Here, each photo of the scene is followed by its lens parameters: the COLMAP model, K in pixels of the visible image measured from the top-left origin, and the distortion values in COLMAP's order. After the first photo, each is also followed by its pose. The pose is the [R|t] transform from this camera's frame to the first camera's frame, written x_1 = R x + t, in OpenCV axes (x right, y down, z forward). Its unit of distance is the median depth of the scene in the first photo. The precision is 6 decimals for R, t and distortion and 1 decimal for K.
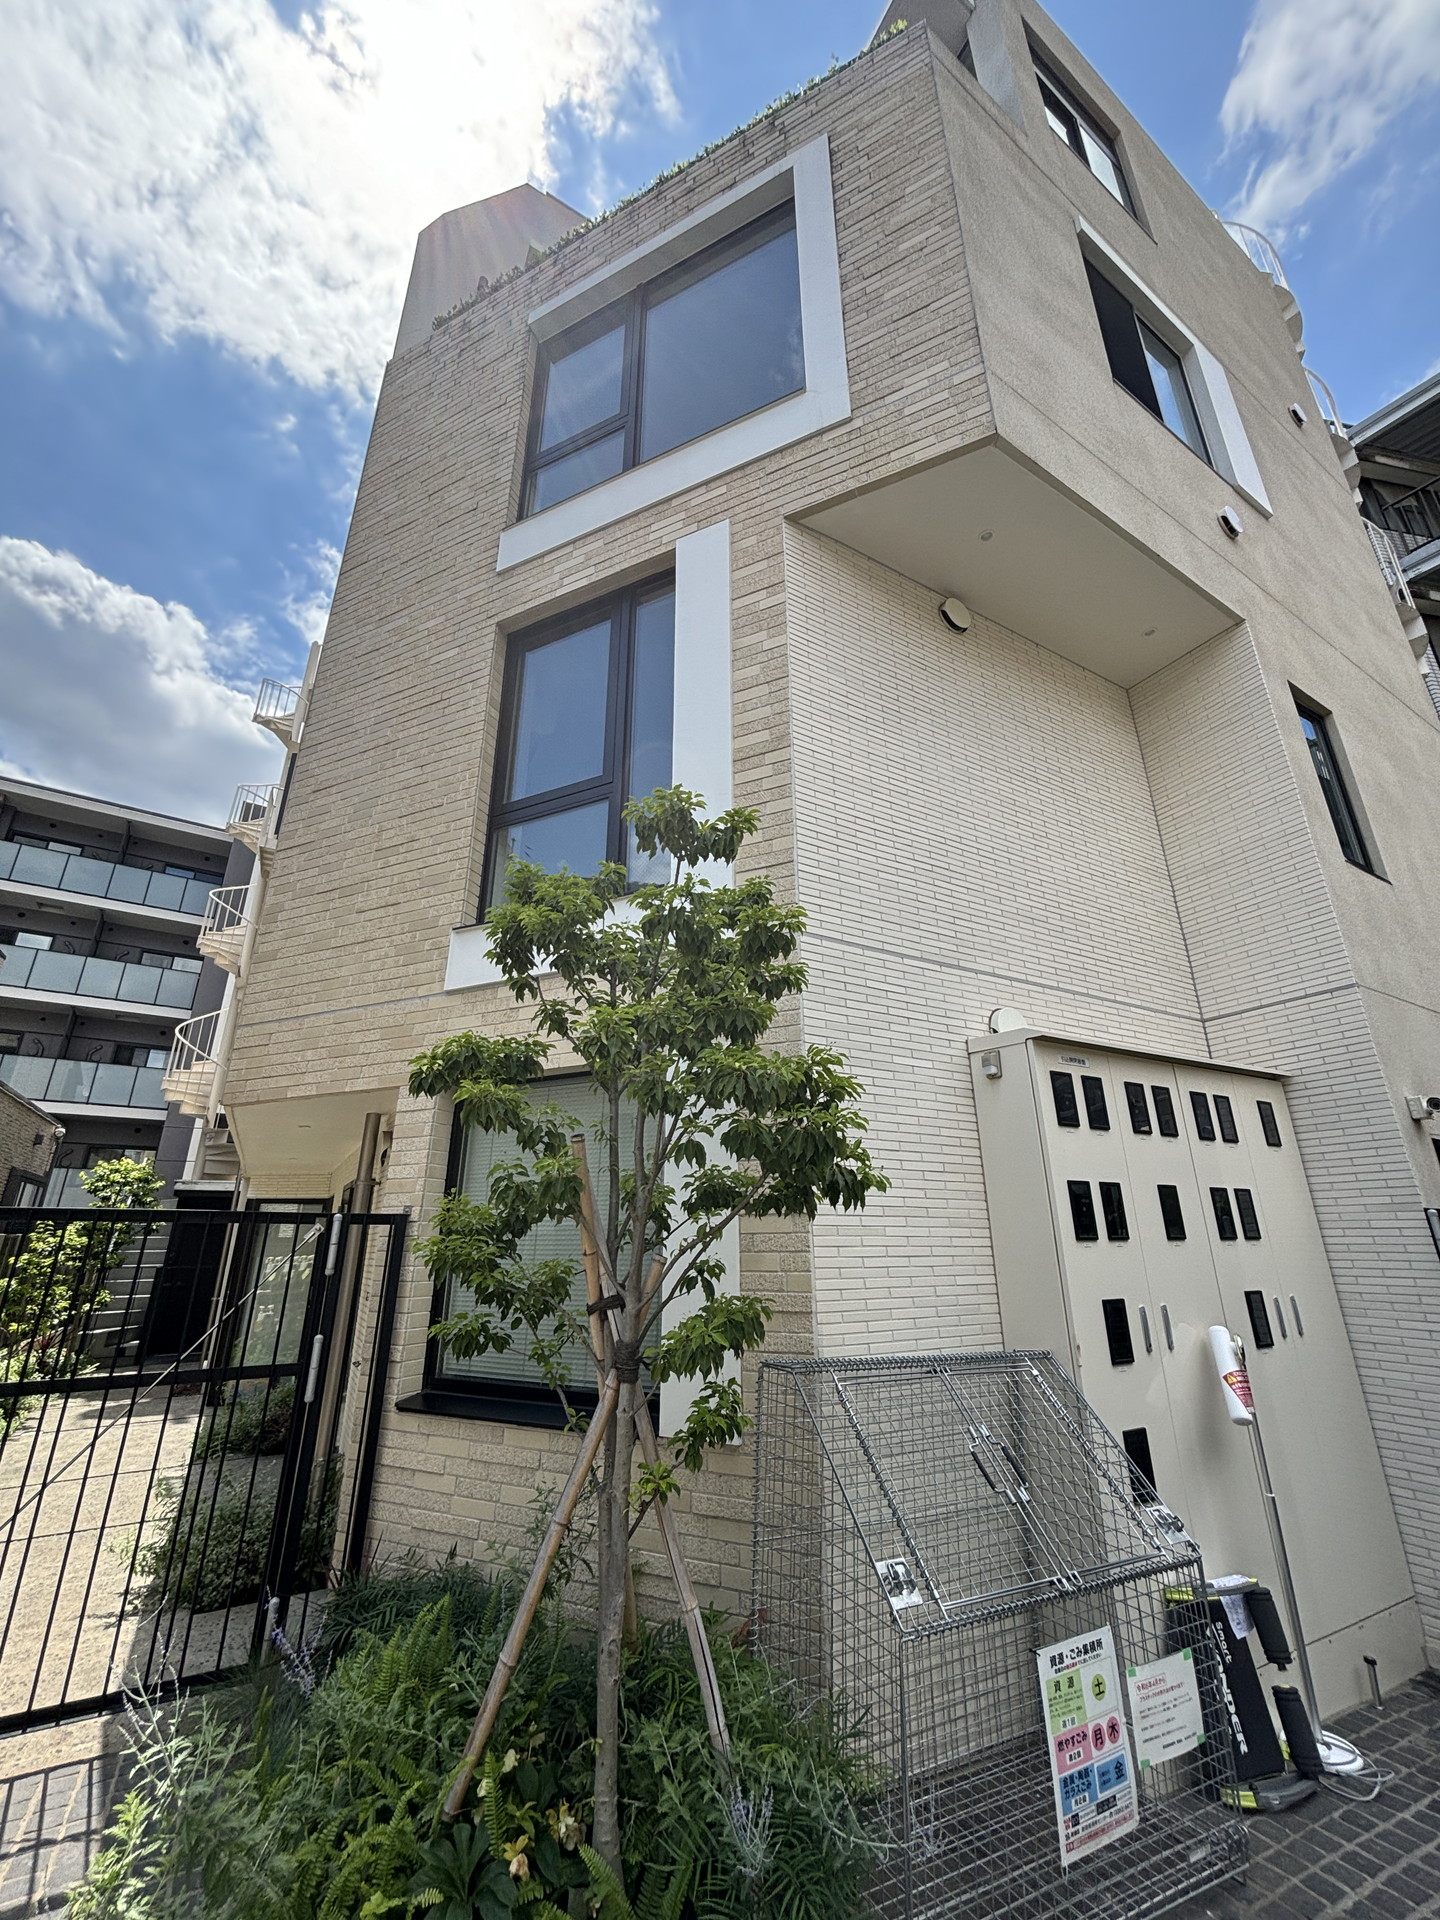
lens RADIAL K [[777.9, 0, 710.9], [0, 777.9, 953.5], [0, 0, 1]] dist [-0.002450, -0.000021]
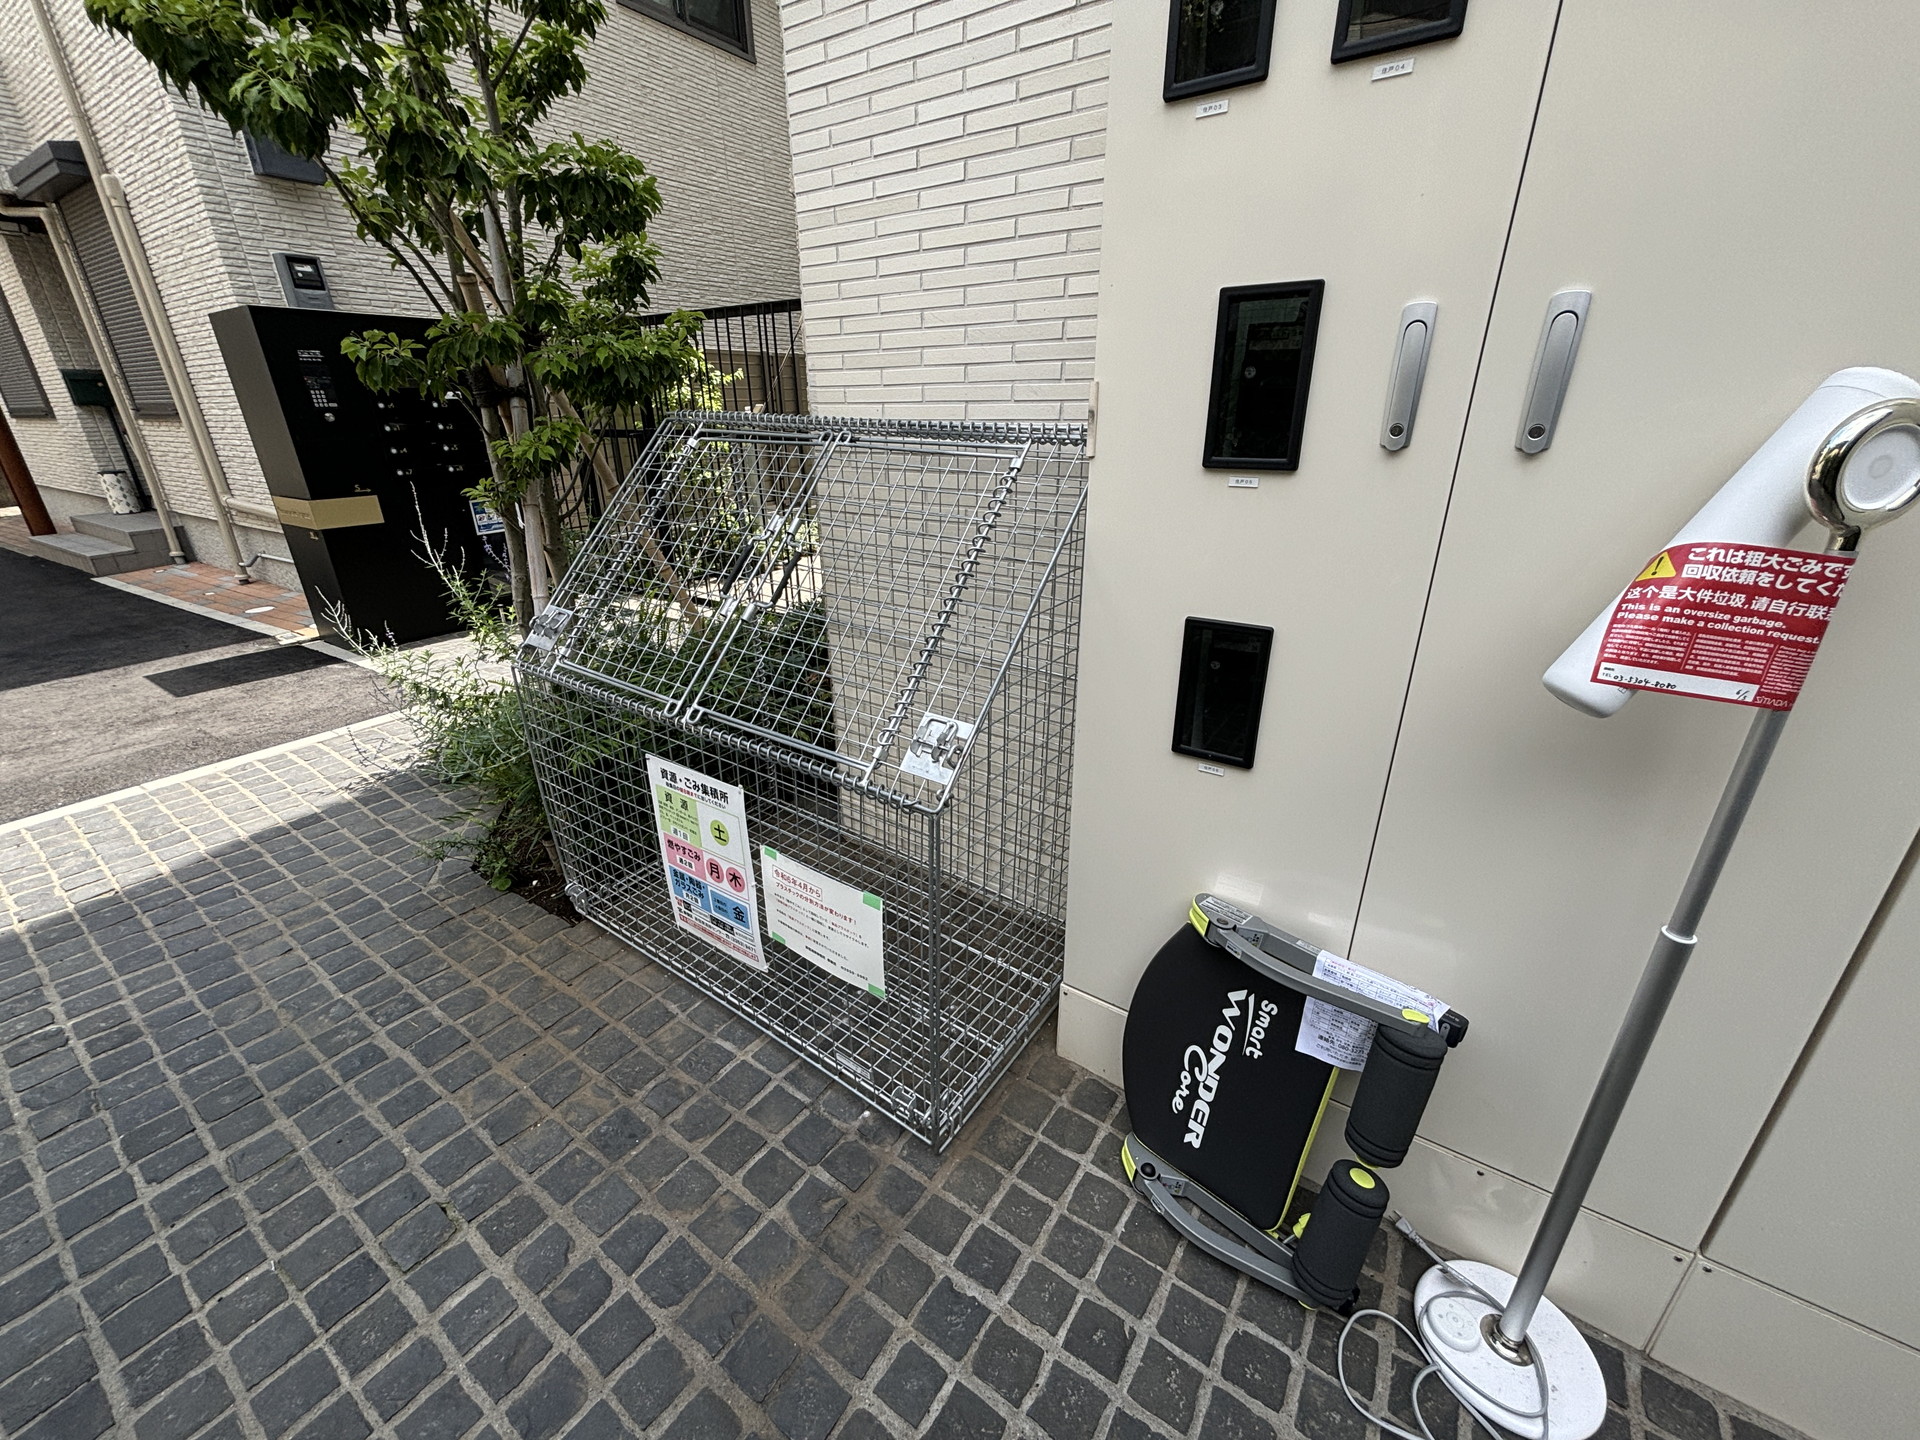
lens RADIAL K [[777.9, 0, 960.0], [0, 777.9, 720.0], [0, 0, 1]] dist [-0.002450, -0.000021]
pose [[0.445403, 0.341684, -0.827568, 0.665417], [0.321320, 0.801737, 0.503955, 0.321780], [0.835685, -0.490377, 0.247307, 0.603532]]
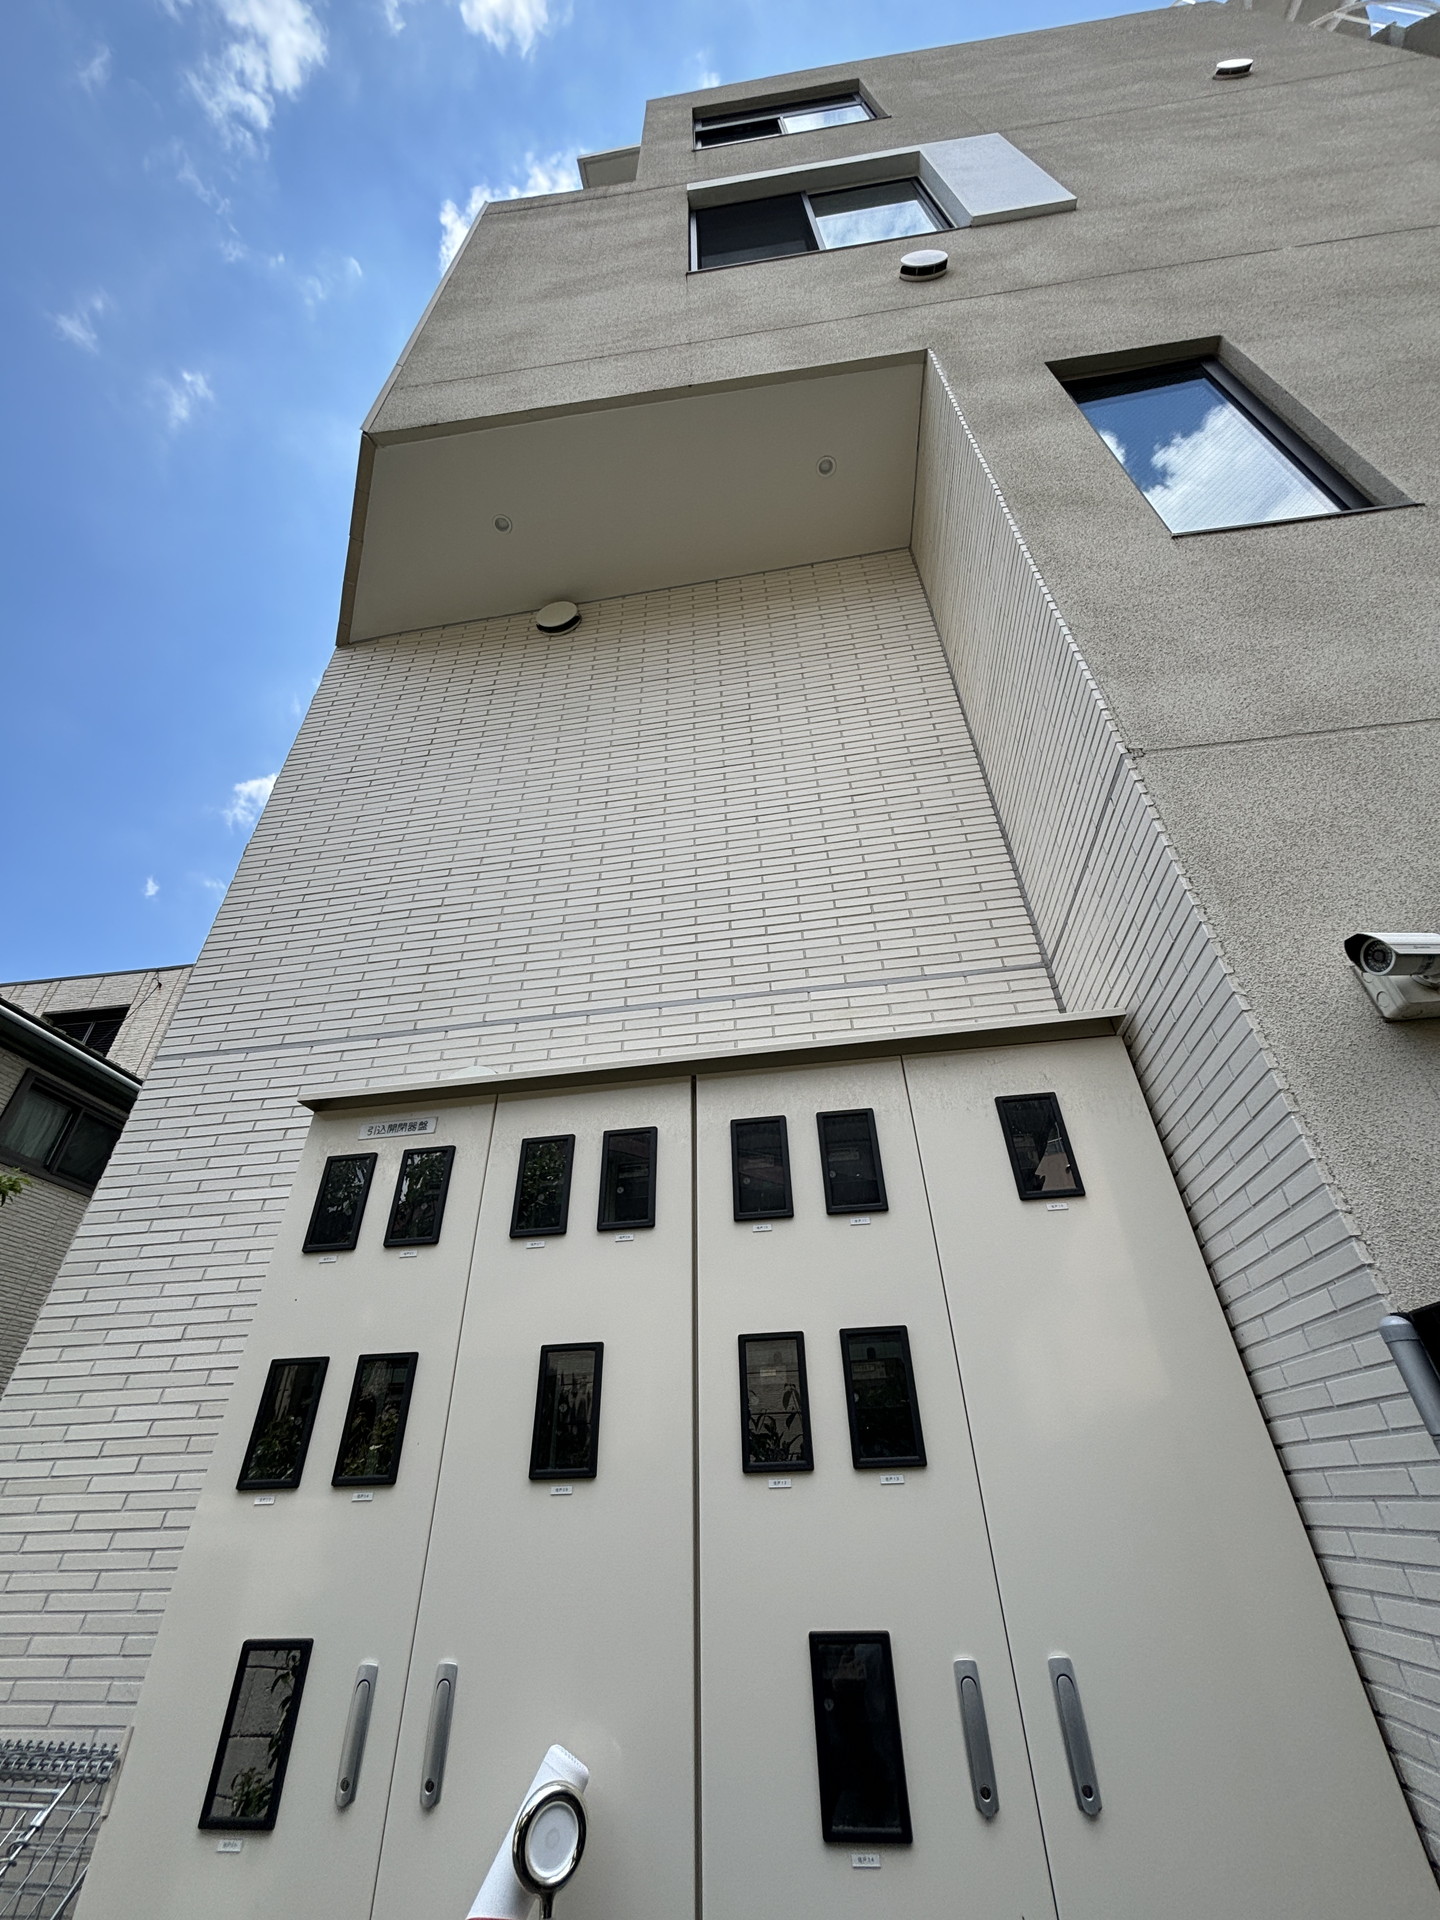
lens RADIAL K [[777.9, 0, 710.9], [0, 777.9, 953.5], [0, 0, 1]] dist [-0.002450, -0.000021]
pose [[0.782015, -0.375218, -0.497658, 0.902868], [0.233637, 0.916735, -0.324055, 0.239843], [0.577811, 0.137145, 0.804565, 0.613132]]
